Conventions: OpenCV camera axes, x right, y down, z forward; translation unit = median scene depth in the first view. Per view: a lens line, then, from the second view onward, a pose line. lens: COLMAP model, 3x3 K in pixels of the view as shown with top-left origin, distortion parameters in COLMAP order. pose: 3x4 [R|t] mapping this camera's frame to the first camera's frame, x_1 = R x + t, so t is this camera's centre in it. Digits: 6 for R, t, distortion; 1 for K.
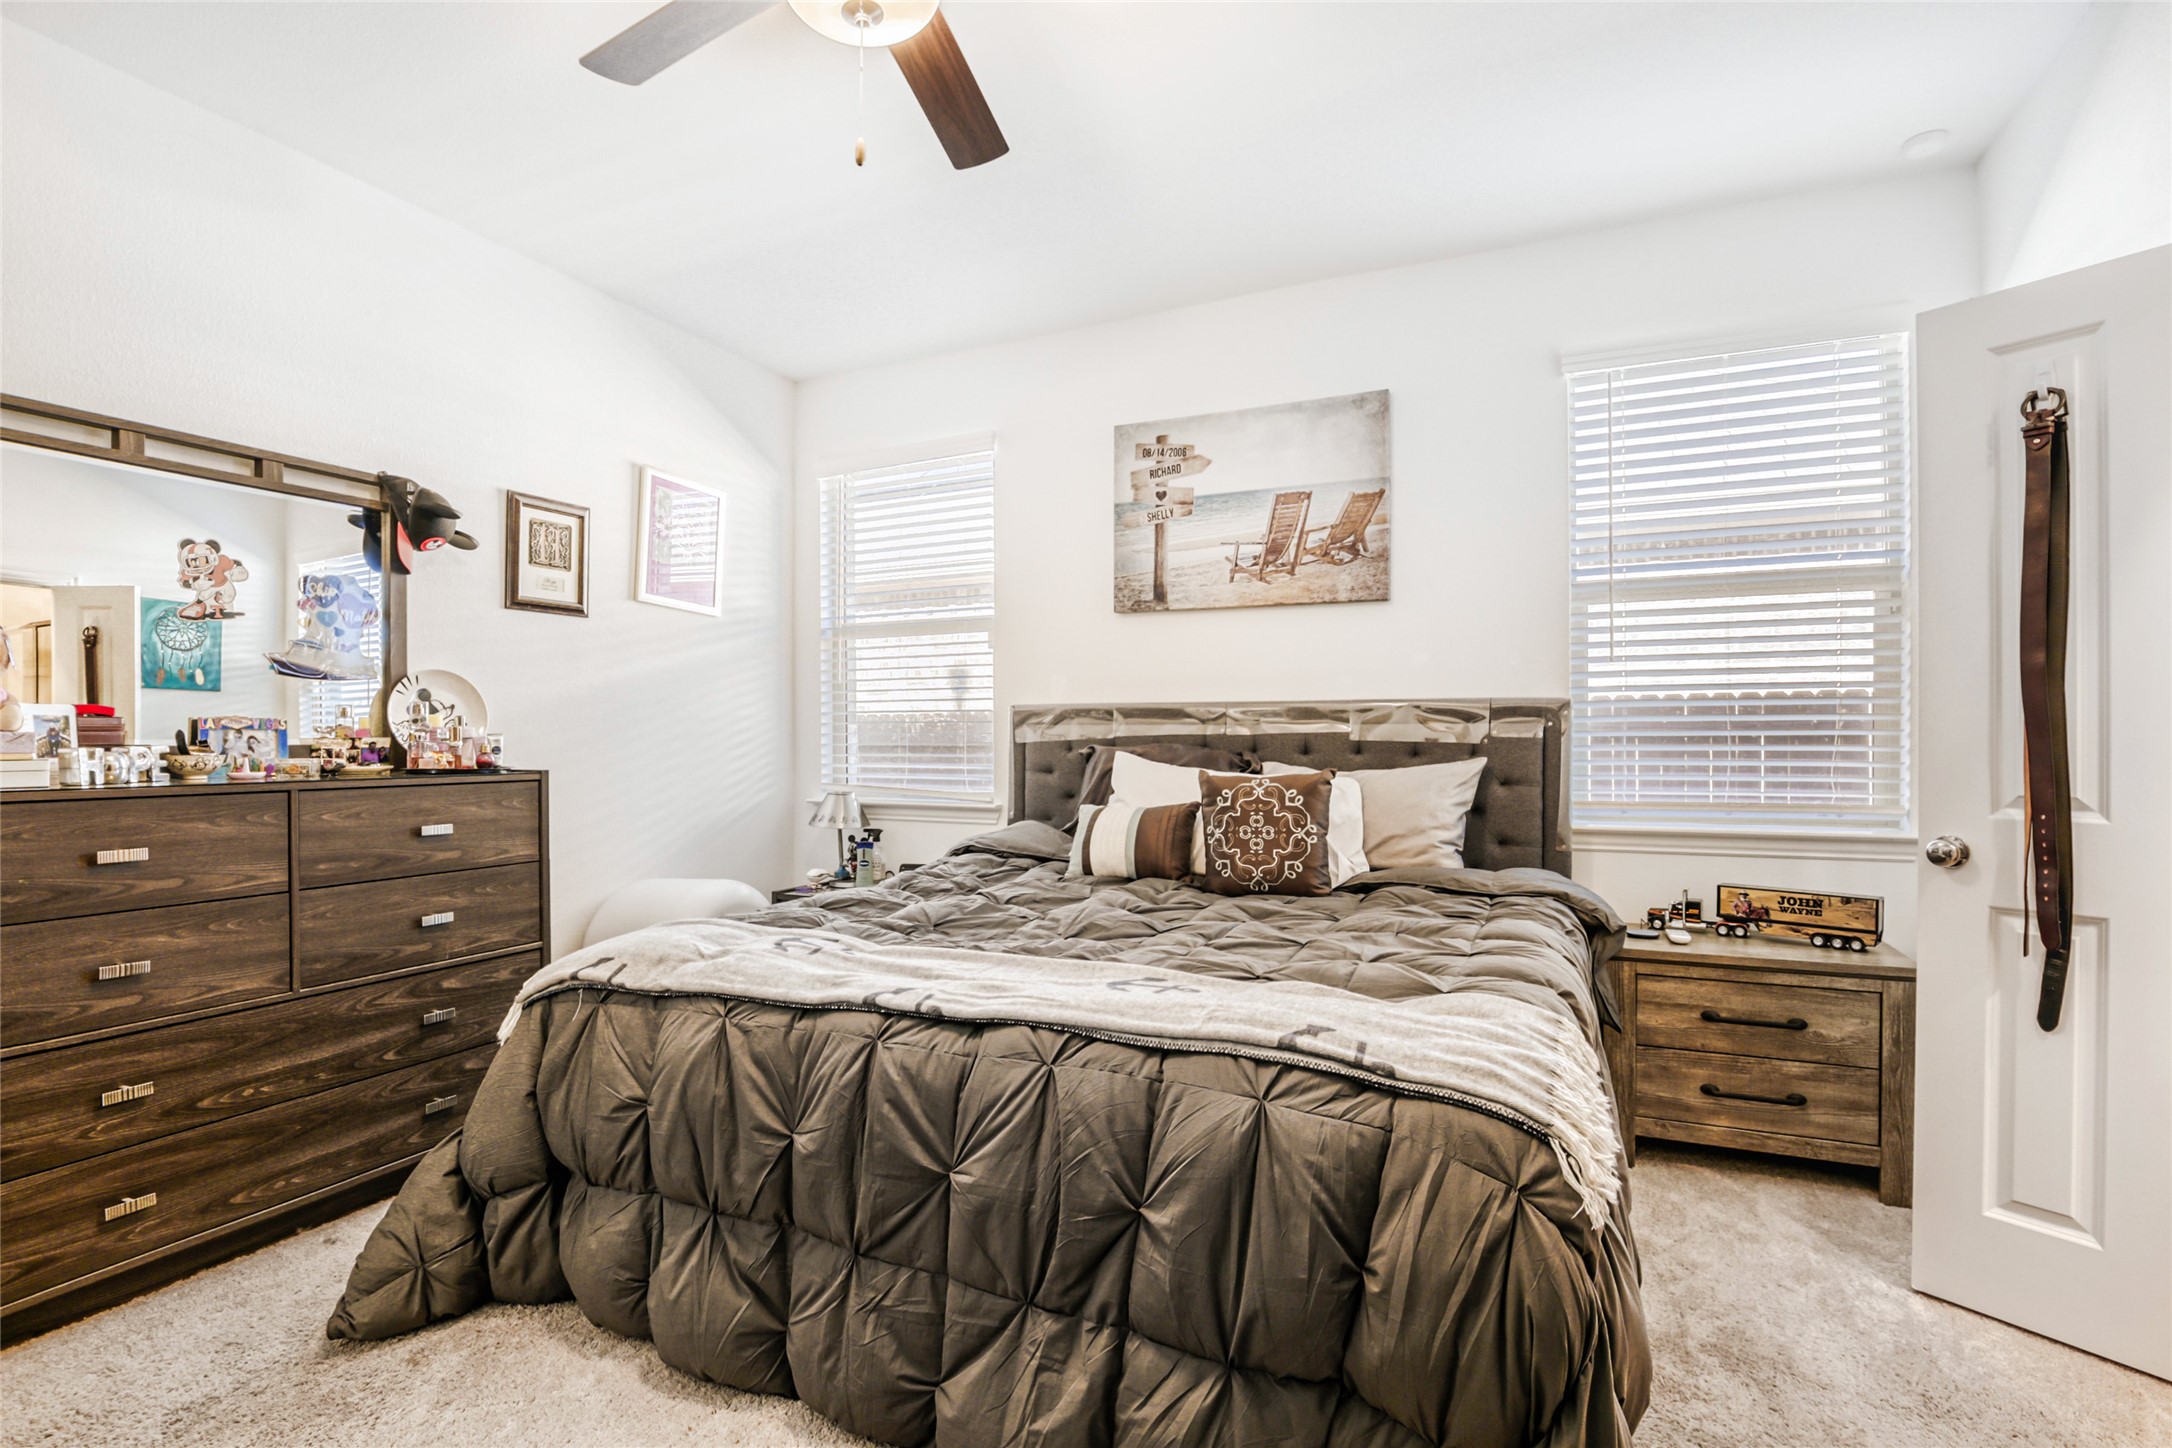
lens RADIAL K [[993.1, 0, 1093.7], [0, 993.1, 740.8], [0, 0, 1]] dist [-0.032736, 0.000408]
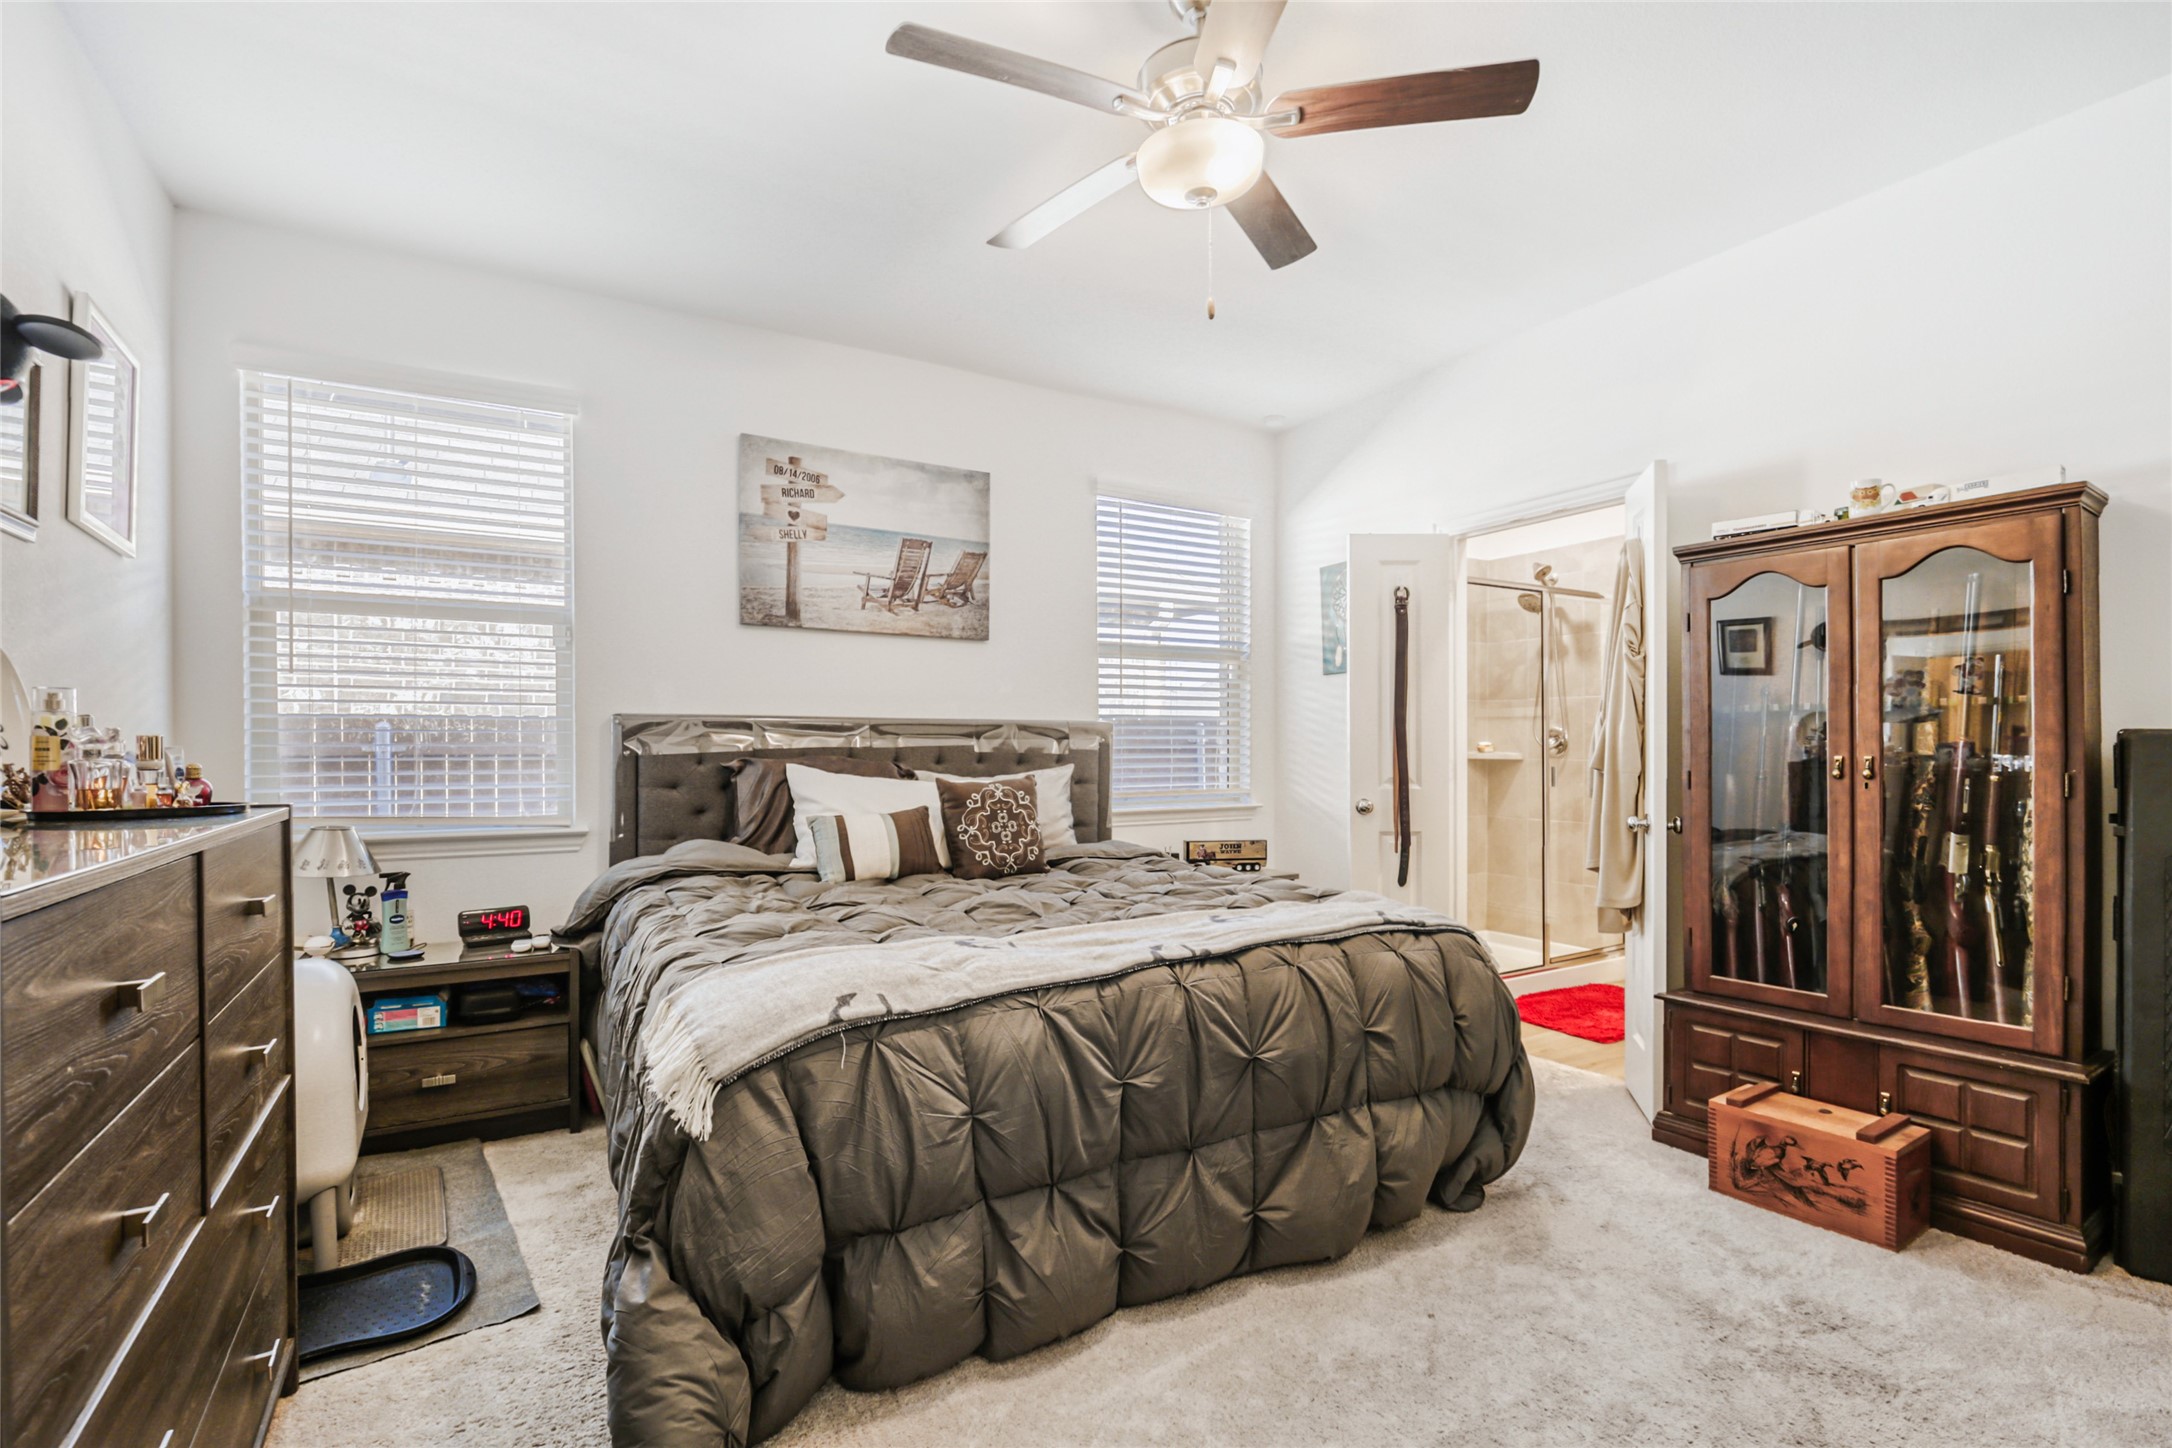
lens RADIAL K [[1005.5, 0, 1082.6], [0, 1005.5, 748.4], [0, 0, 1]] dist [-0.001415, -0.000027]
pose [[0.565356, -0.000442, 0.824847, -0.763854], [0.003483, 0.999992, -0.001852, -0.002454], [-0.824840, 0.003920, 0.565353, 0.196709]]
